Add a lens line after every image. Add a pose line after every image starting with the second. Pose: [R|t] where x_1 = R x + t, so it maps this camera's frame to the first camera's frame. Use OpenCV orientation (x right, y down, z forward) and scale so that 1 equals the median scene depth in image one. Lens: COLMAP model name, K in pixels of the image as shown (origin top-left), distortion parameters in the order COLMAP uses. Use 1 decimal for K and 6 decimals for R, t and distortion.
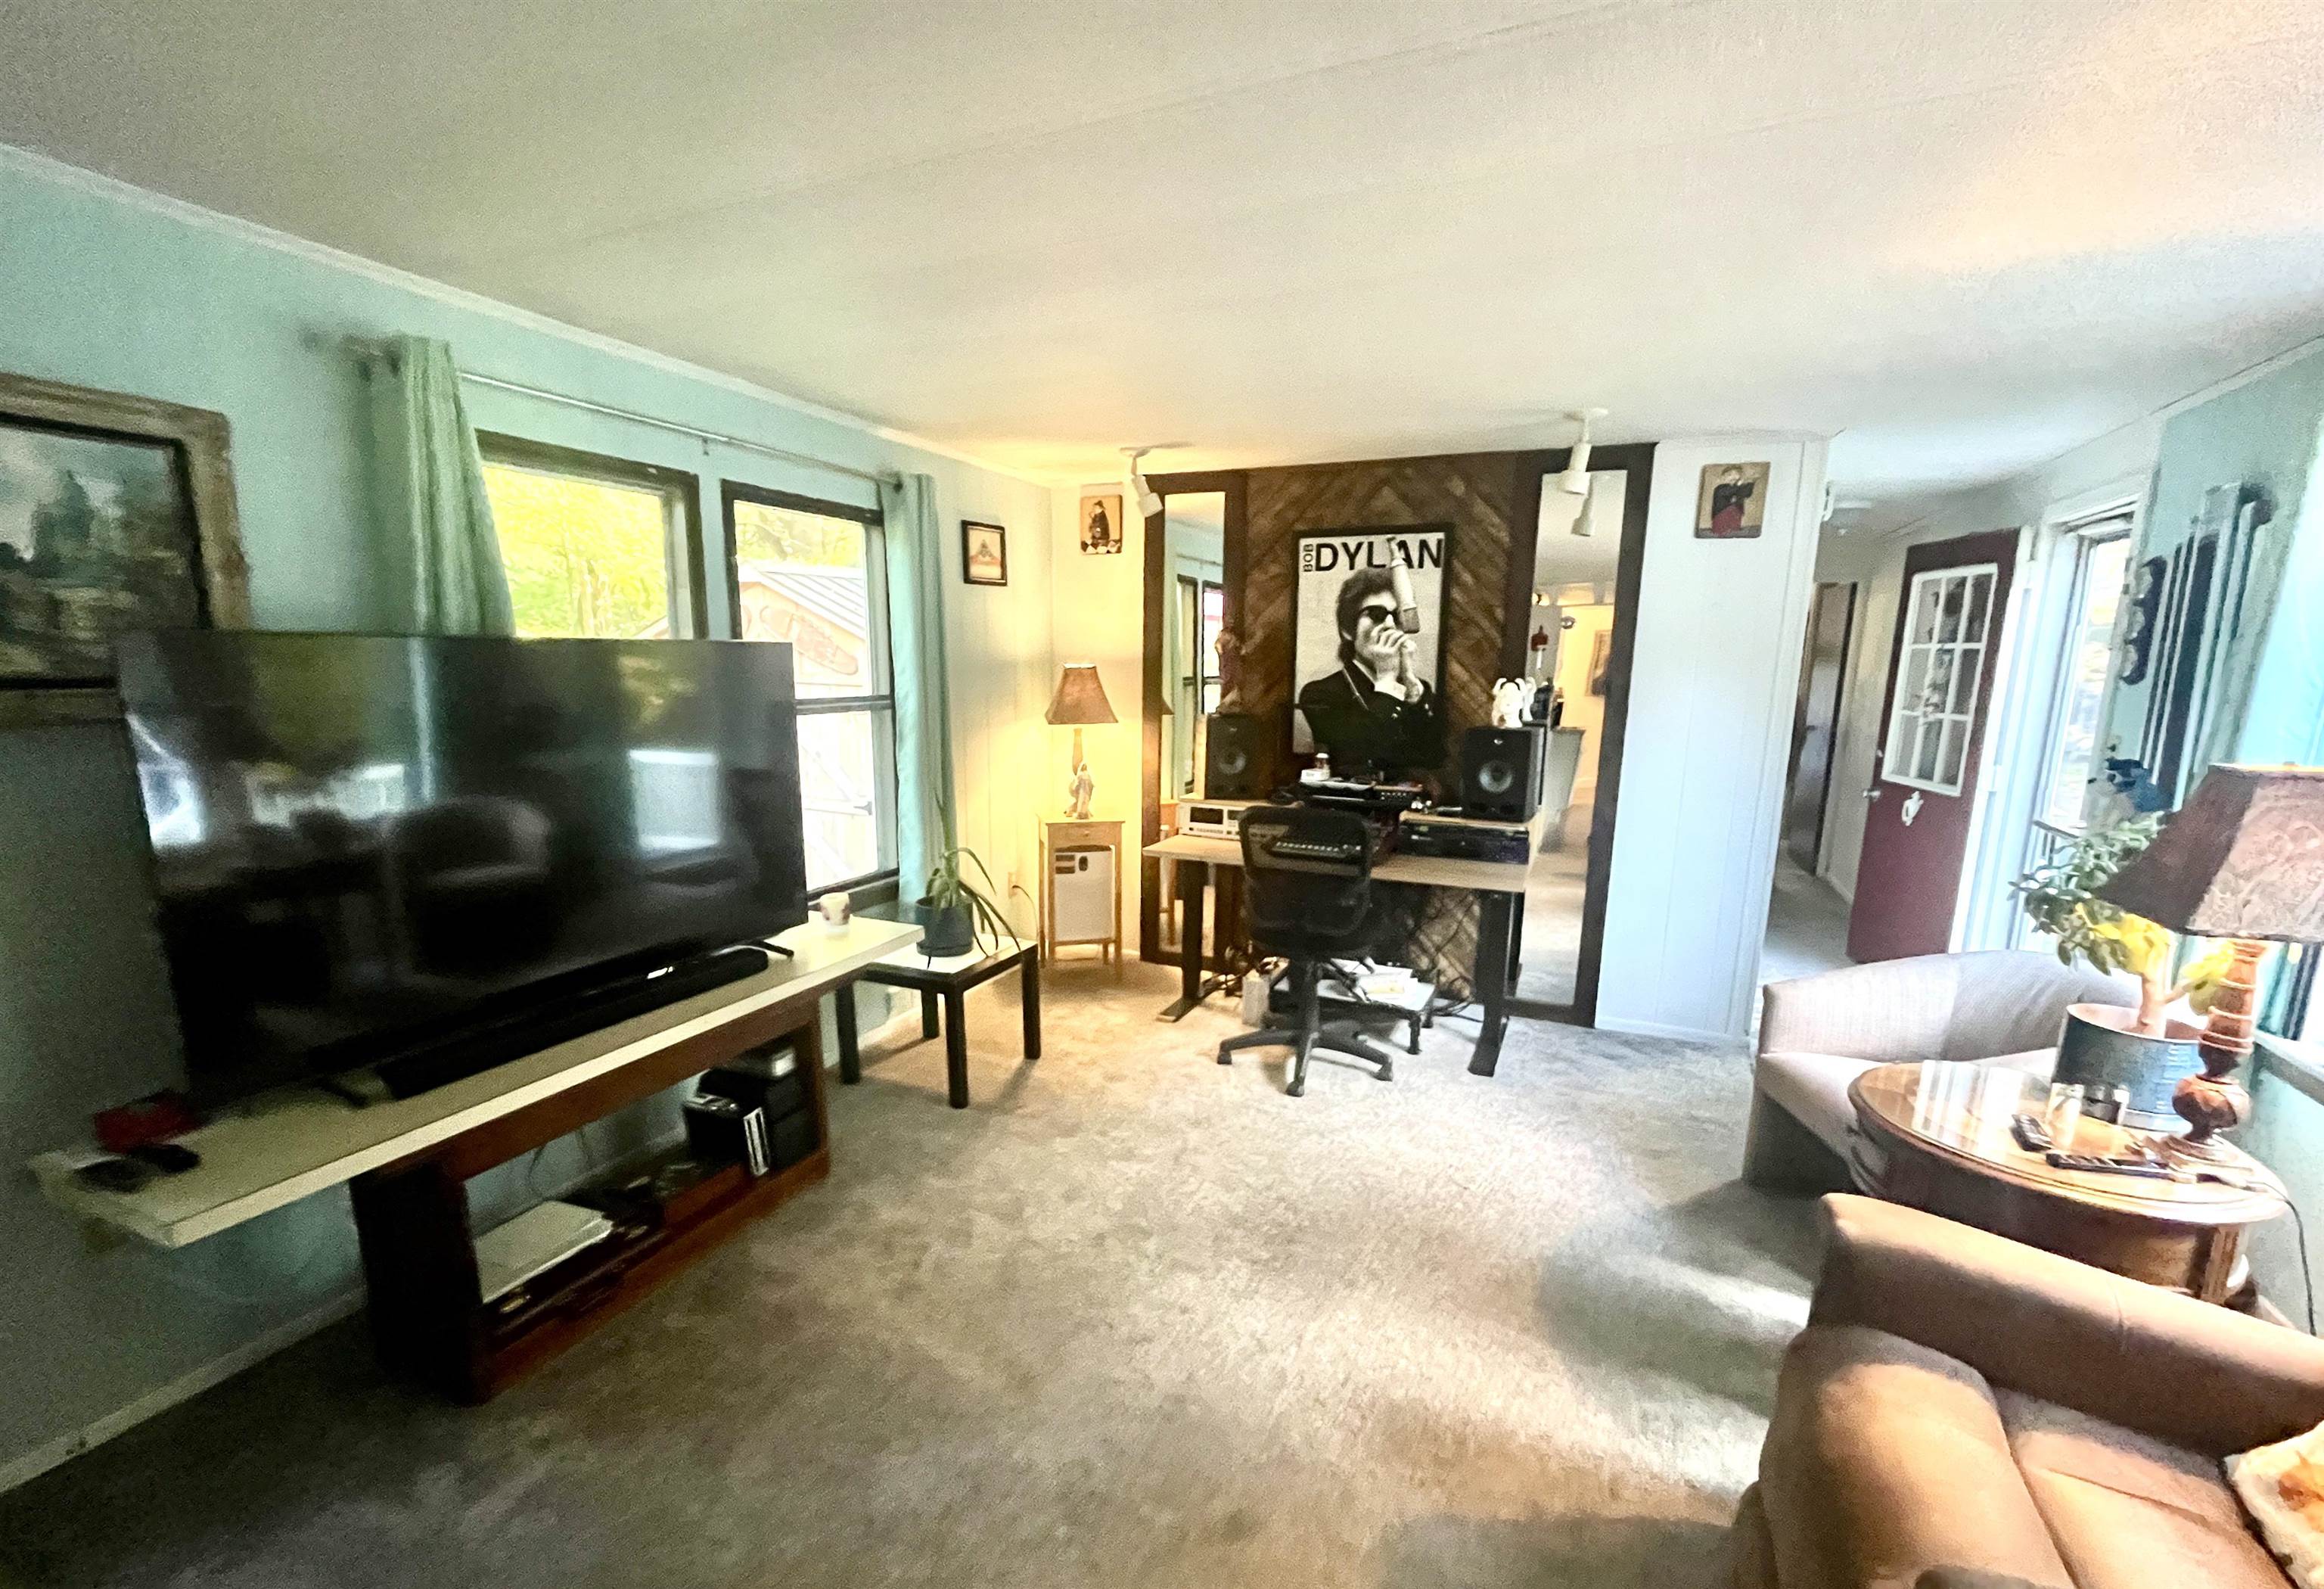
lens RADIAL K [[949.3, 0, 1165.2], [0, 949.3, 816.6], [0, 0, 1]] dist [0.000854, -0.000874]
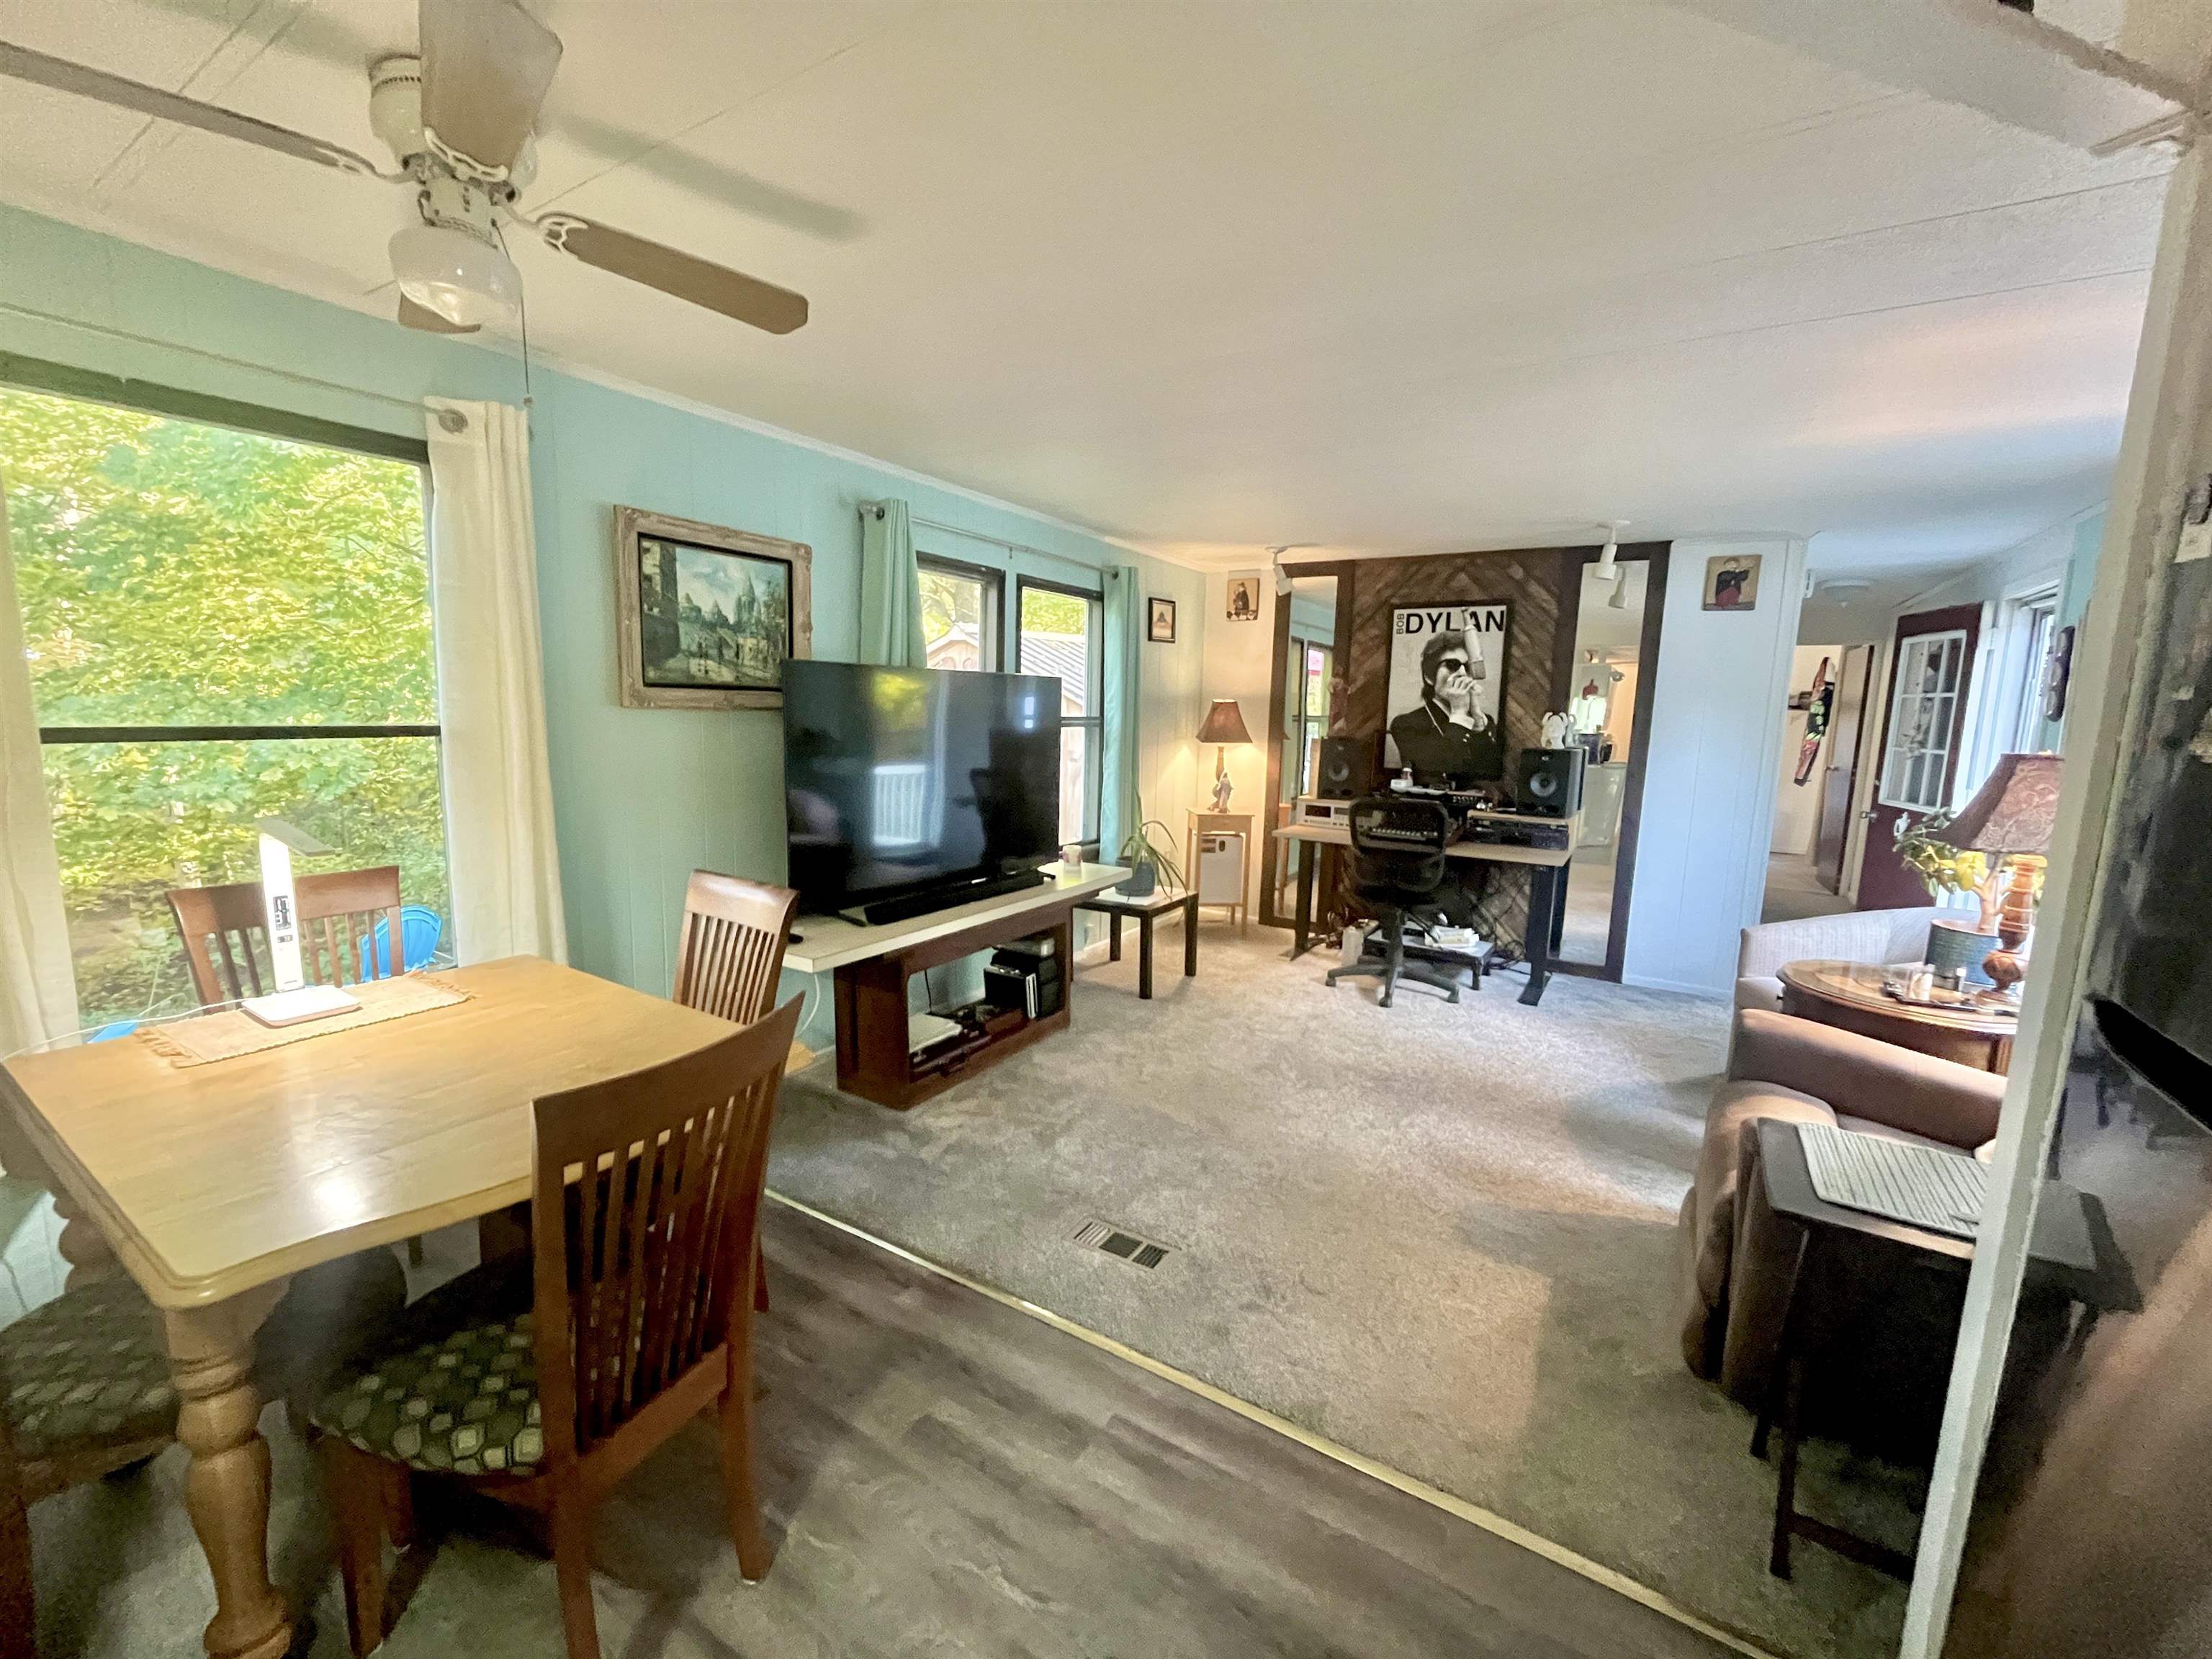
lens RADIAL K [[894.5, 0, 1103.2], [0, 894.5, 815.3], [0, 0, 1]] dist [0.001181, -0.000602]
pose [[0.990139, 0.032538, -0.136260, -0.100728], [-0.039640, 0.997976, -0.049731, 0.094278], [0.134366, 0.054642, 0.989424, -0.357016]]
